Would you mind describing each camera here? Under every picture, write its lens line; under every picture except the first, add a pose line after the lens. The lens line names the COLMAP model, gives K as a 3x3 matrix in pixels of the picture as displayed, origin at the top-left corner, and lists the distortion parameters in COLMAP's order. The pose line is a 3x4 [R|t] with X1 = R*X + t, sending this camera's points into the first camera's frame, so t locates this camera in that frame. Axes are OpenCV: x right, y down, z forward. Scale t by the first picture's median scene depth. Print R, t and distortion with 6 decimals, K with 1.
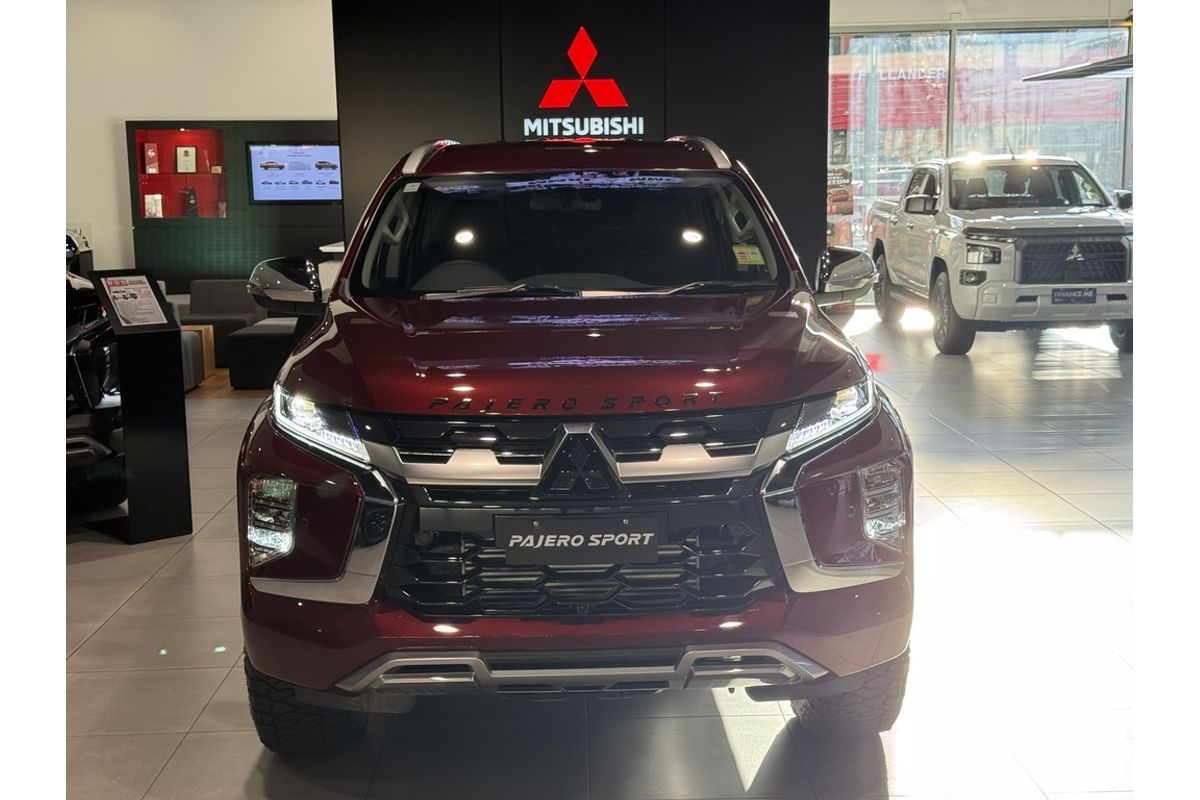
lens RADIAL K [[1481.3, 0, 600.0], [0, 1481.3, 400.0], [0, 0, 1]] dist [0.128356, -0.040968]
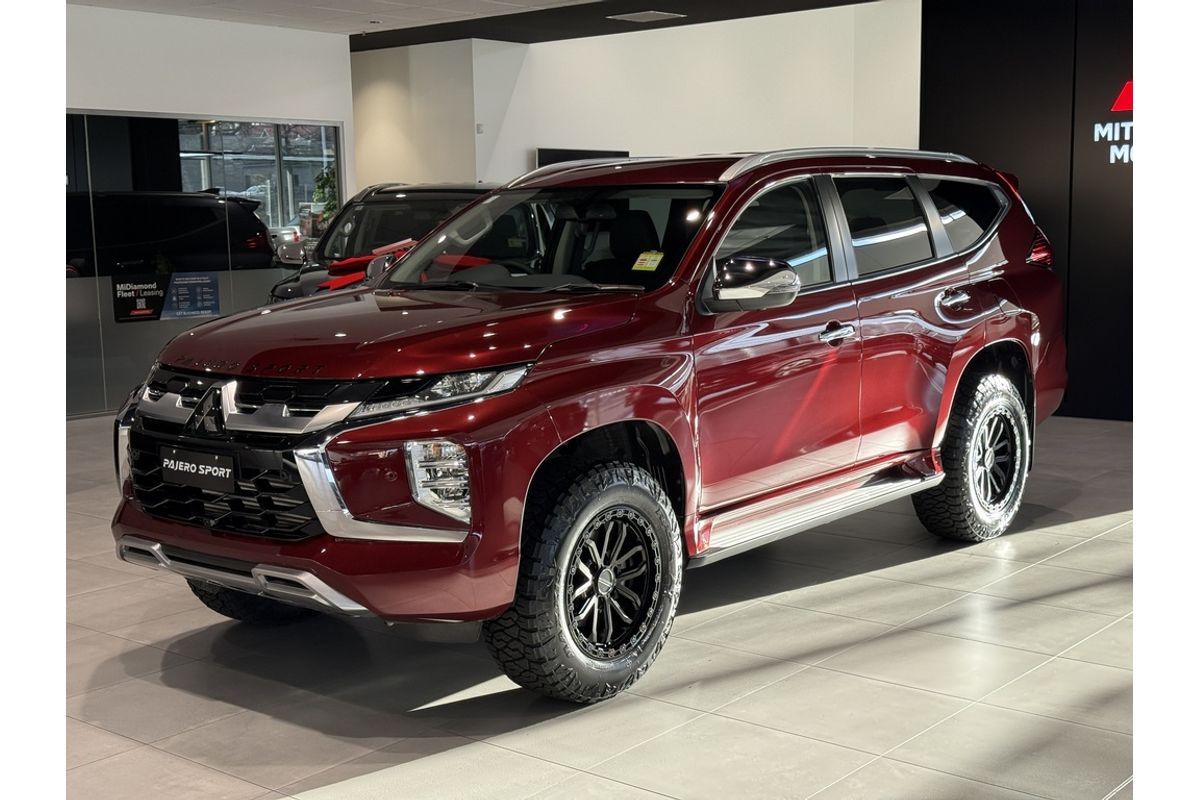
lens RADIAL K [[1481.3, 0, 600.0], [0, 1481.3, 400.0], [0, 0, 1]] dist [0.128356, -0.040968]
pose [[0.754556, 0.083884, -0.650852, 0.351517], [-0.088747, 0.995729, 0.025445, -0.009819], [0.650207, 0.038562, 0.758778, 0.071283]]
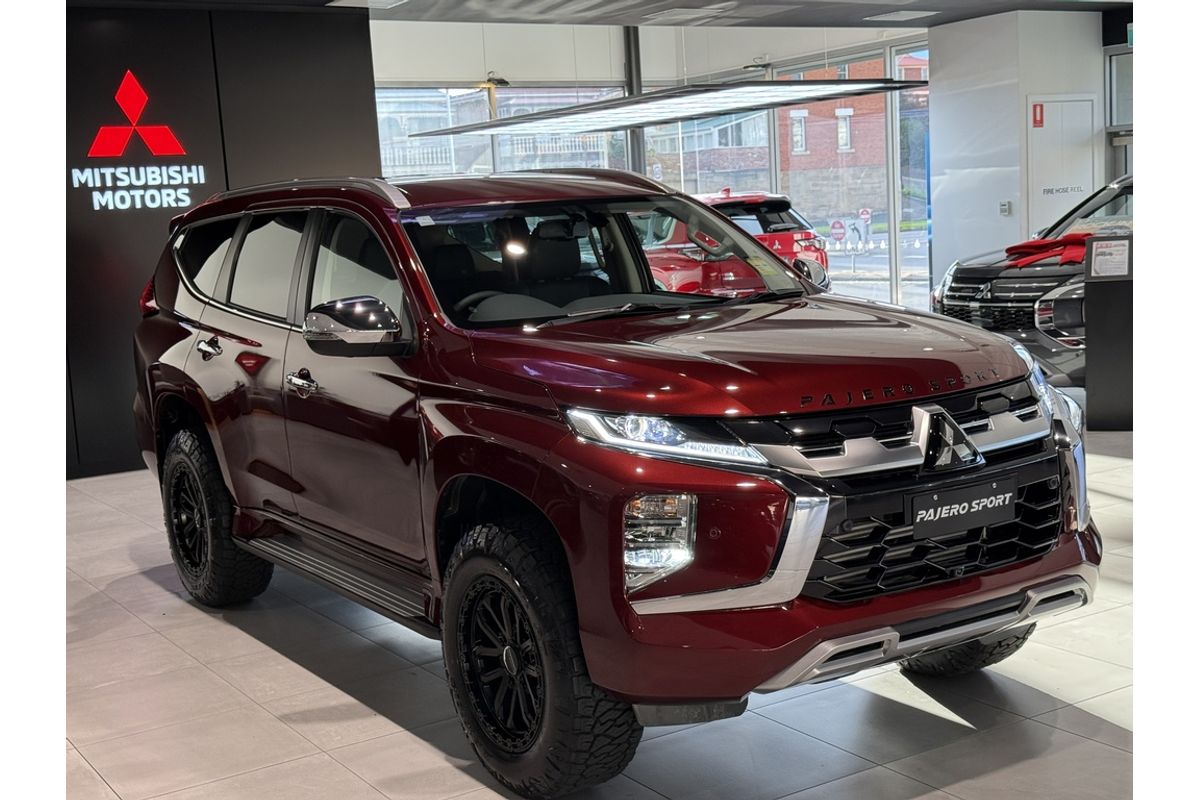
lens RADIAL K [[1481.3, 0, 600.0], [0, 1481.3, 400.0], [0, 0, 1]] dist [0.128356, -0.040968]
pose [[0.859015, -0.100285, 0.502032, -0.249505], [0.120893, 0.992629, -0.008572, -0.002379], [-0.497472, 0.068055, 0.864806, 0.055131]]
